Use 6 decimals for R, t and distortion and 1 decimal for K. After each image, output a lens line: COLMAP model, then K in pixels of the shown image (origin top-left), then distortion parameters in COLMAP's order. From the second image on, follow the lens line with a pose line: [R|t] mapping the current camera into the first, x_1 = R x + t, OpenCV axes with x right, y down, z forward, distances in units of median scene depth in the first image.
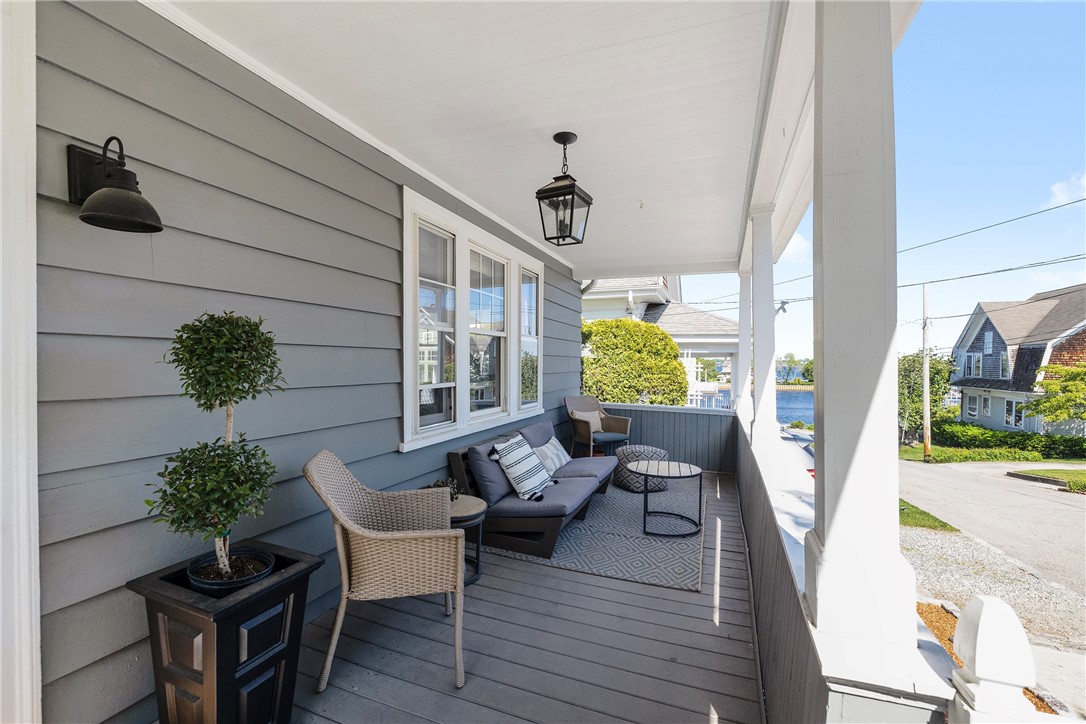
lens RADIAL K [[480.9, 0, 530.9], [0, 480.9, 367.5], [0, 0, 1]] dist [-0.001345, 0.000034]
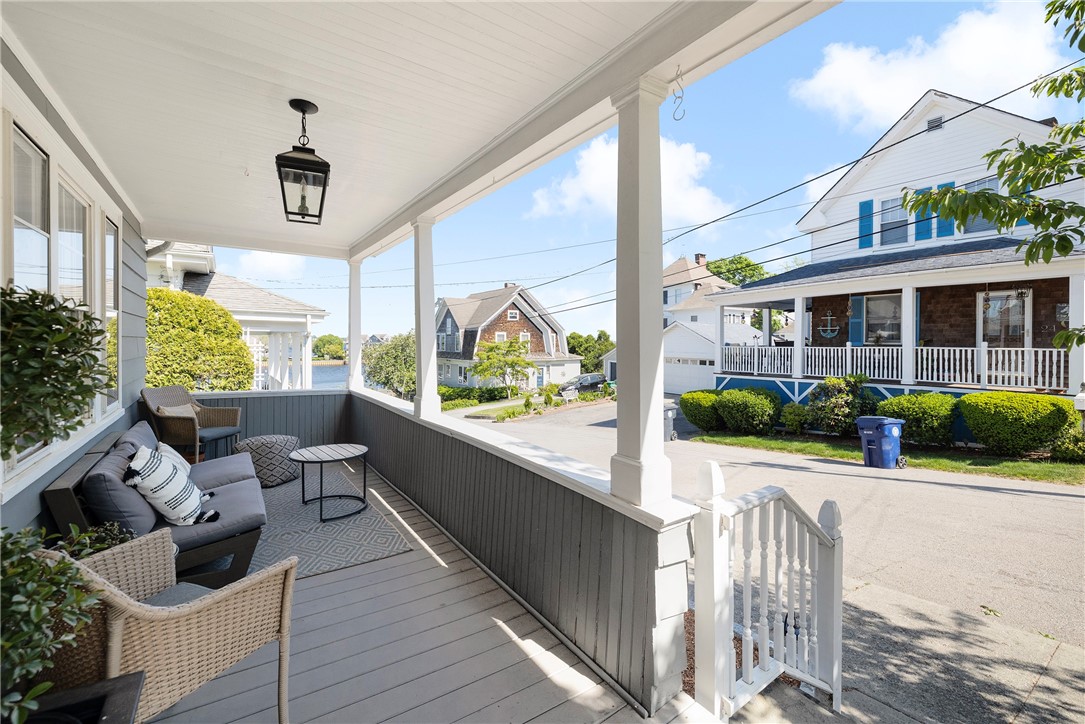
lens RADIAL K [[464.4, 0, 540.1], [0, 464.4, 339.7], [0, 0, 1]] dist [-0.001002, -0.000061]
pose [[0.560808, 0.001943, 0.827943, -0.184306], [0.005503, 0.999966, -0.006074, -0.011014], [-0.827927, 0.007962, 0.560779, 0.059765]]
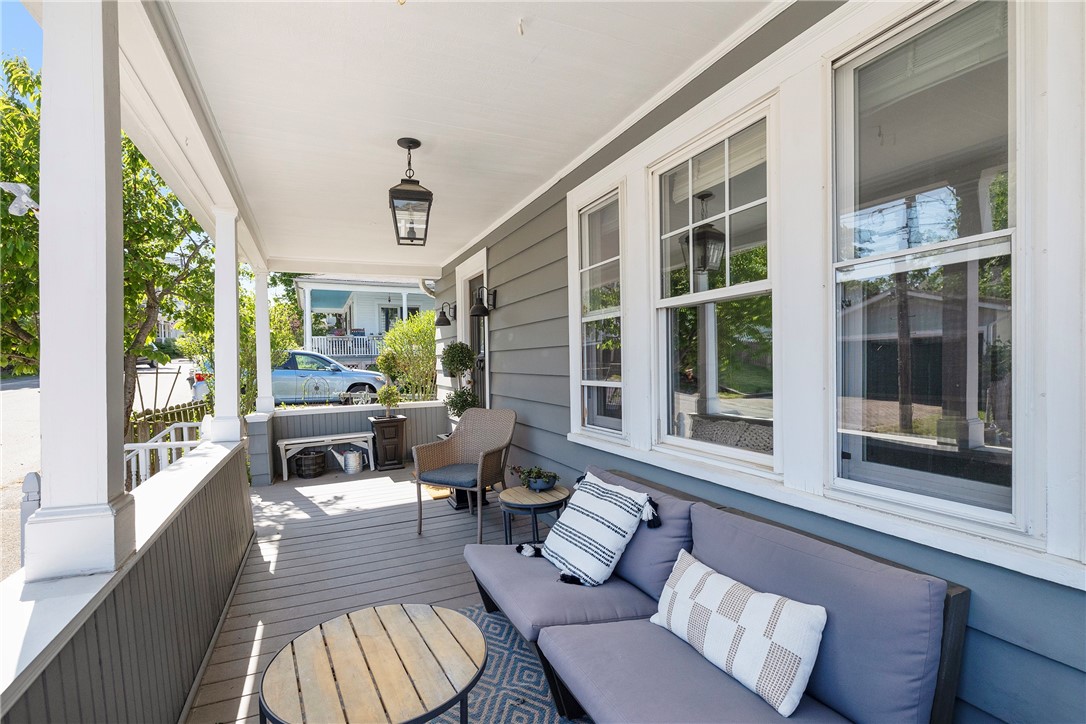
lens RADIAL K [[480.9, 0, 530.9], [0, 480.9, 367.5], [0, 0, 1]] dist [-0.001345, 0.000034]
pose [[-0.702217, 0.013153, -0.711841, 0.289124], [0.004121, 0.999888, 0.014411, -0.002398], [0.711951, 0.007186, -0.702193, 0.869519]]
